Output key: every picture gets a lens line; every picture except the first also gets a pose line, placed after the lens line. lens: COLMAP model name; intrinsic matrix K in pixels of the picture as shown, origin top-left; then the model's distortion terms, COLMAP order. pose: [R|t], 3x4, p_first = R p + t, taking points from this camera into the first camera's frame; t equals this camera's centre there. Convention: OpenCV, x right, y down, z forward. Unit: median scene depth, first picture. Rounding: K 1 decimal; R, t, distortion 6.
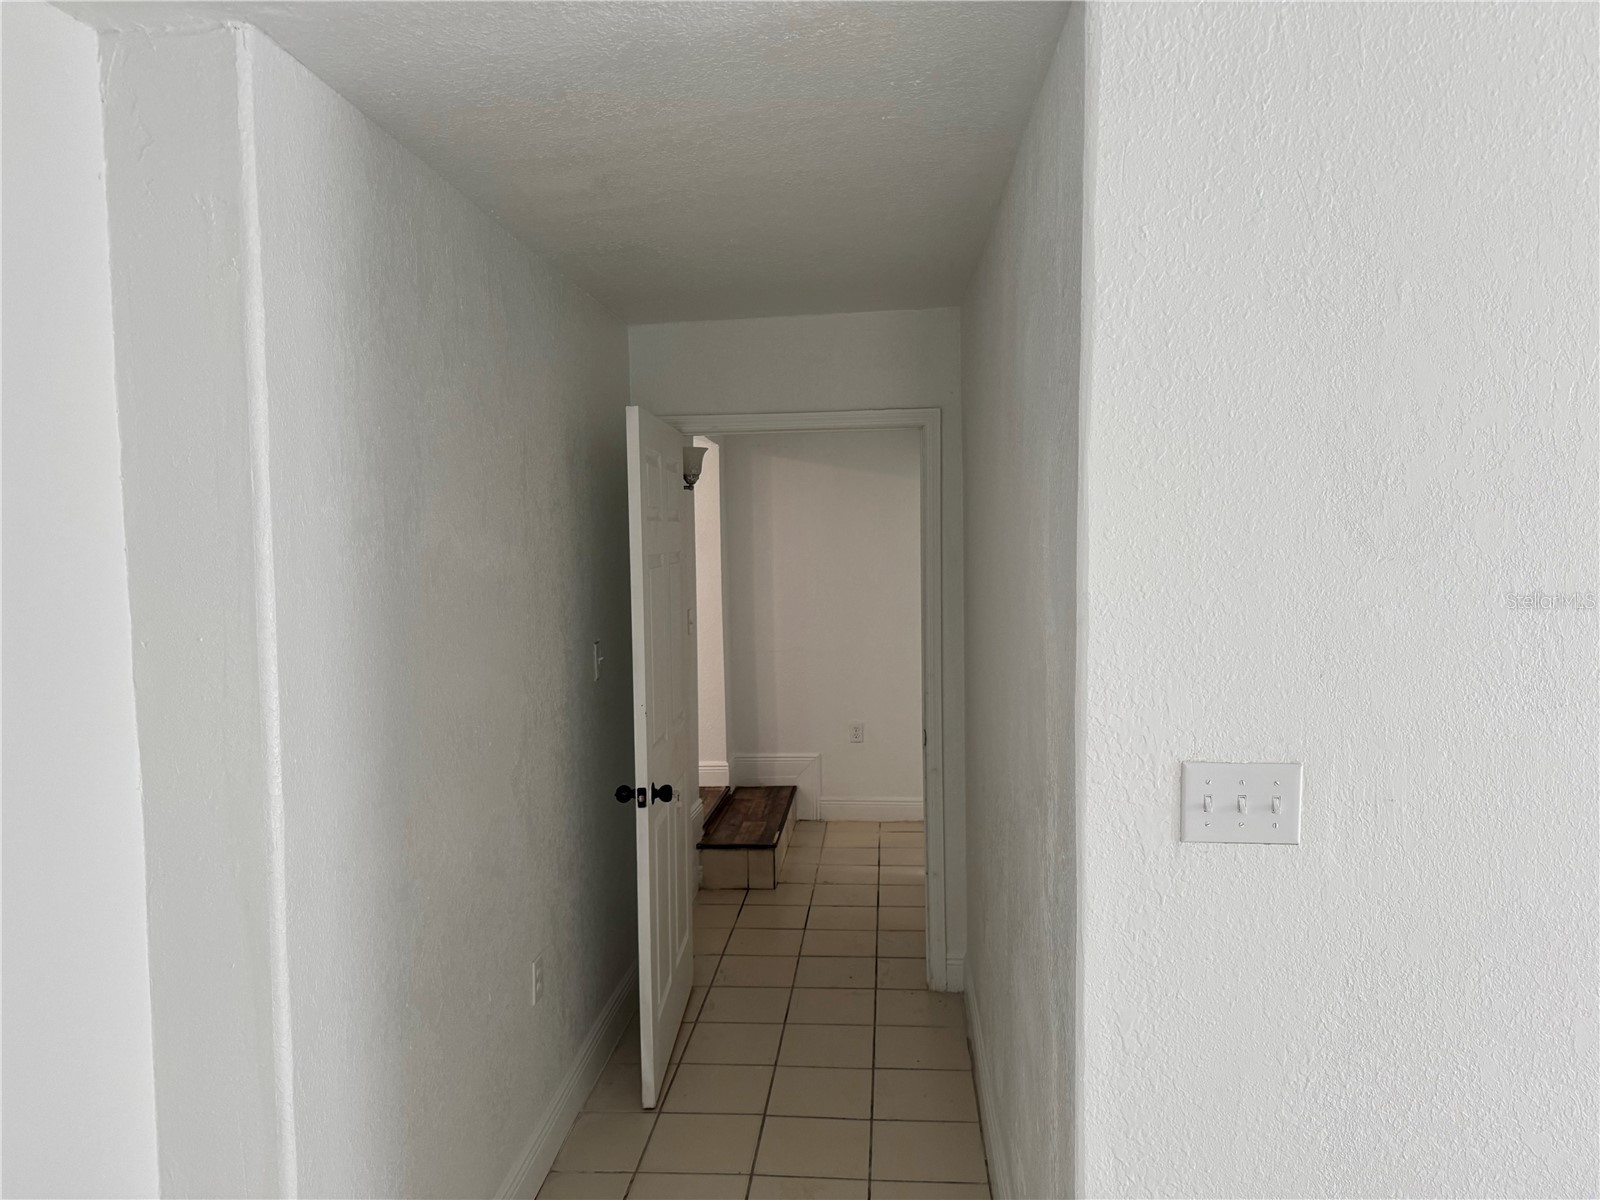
lens RADIAL K [[1116.1, 0, 800.0], [0, 1116.1, 600.0], [0, 0, 1]] dist [0.002115, -0.002798]
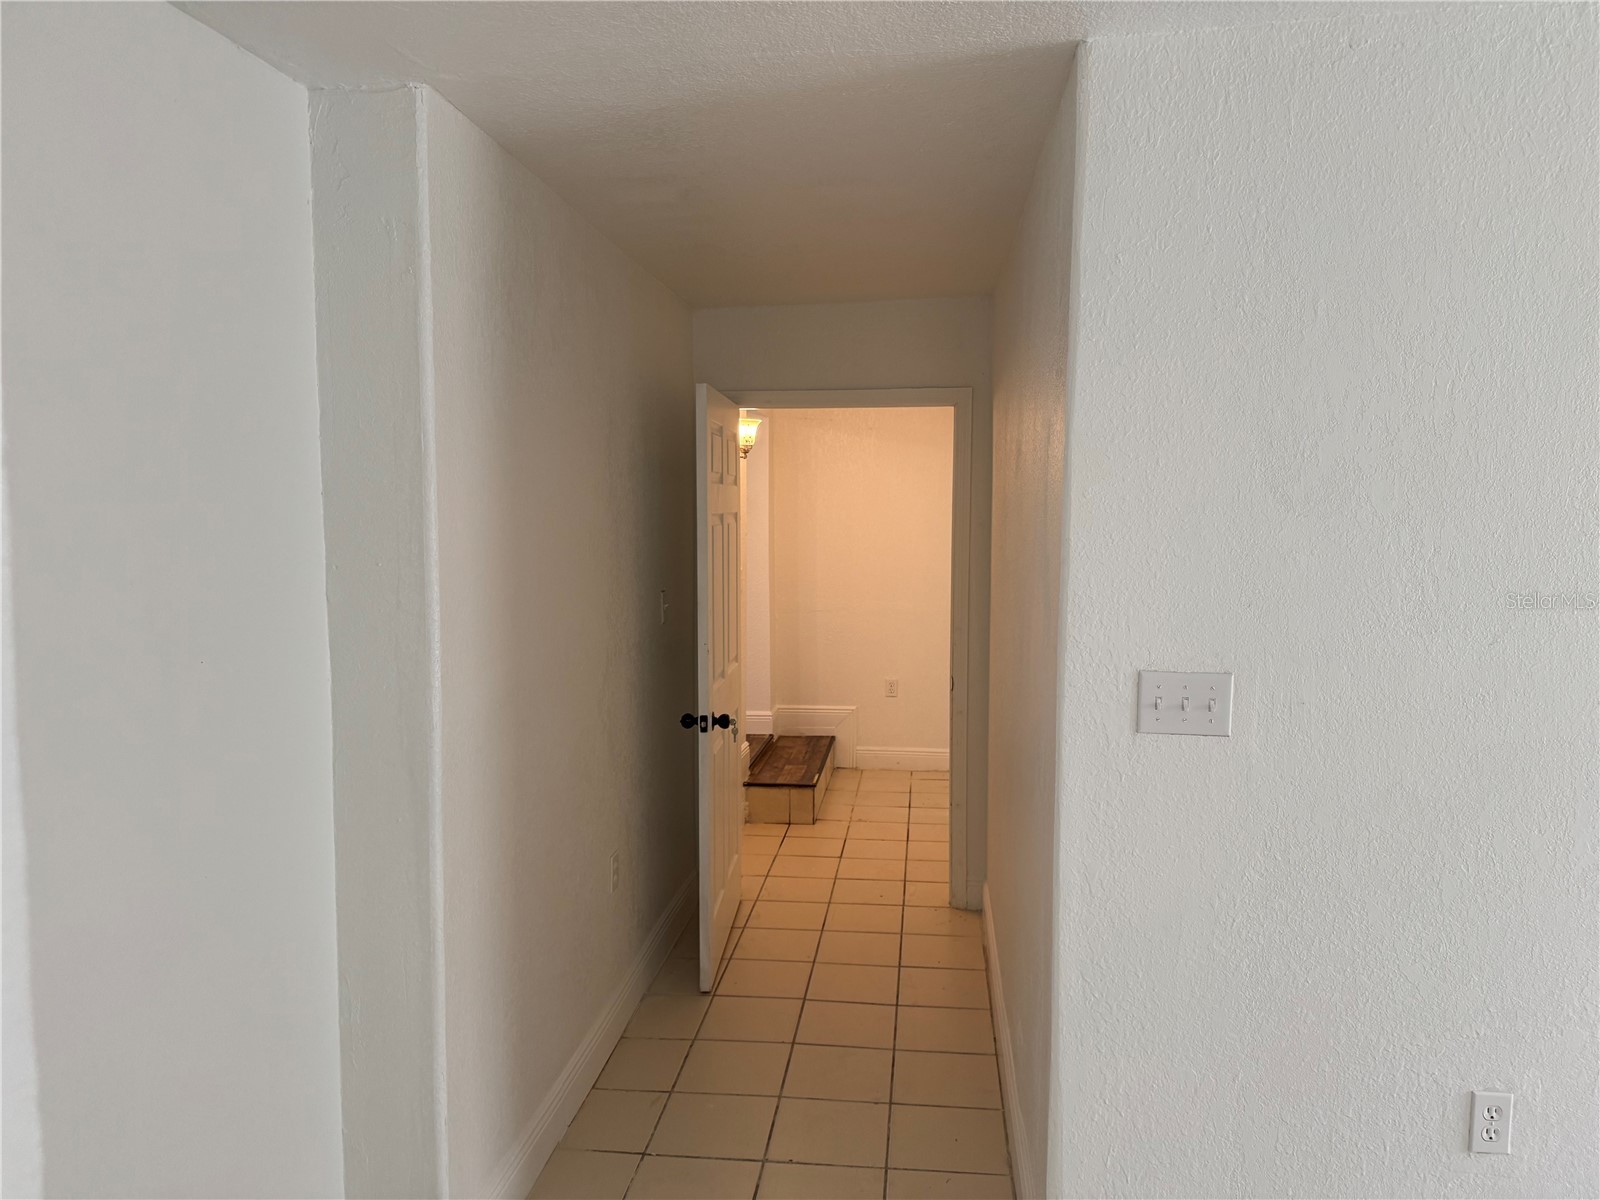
lens RADIAL K [[1124.2, 0, 813.1], [0, 1124.2, 597.7], [0, 0, 1]] dist [0.092459, -0.147932]
pose [[0.999572, 0.018783, -0.022418, -0.007420], [-0.018339, 0.999634, 0.019870, 0.038382], [0.022783, -0.019451, 0.999551, -0.297836]]
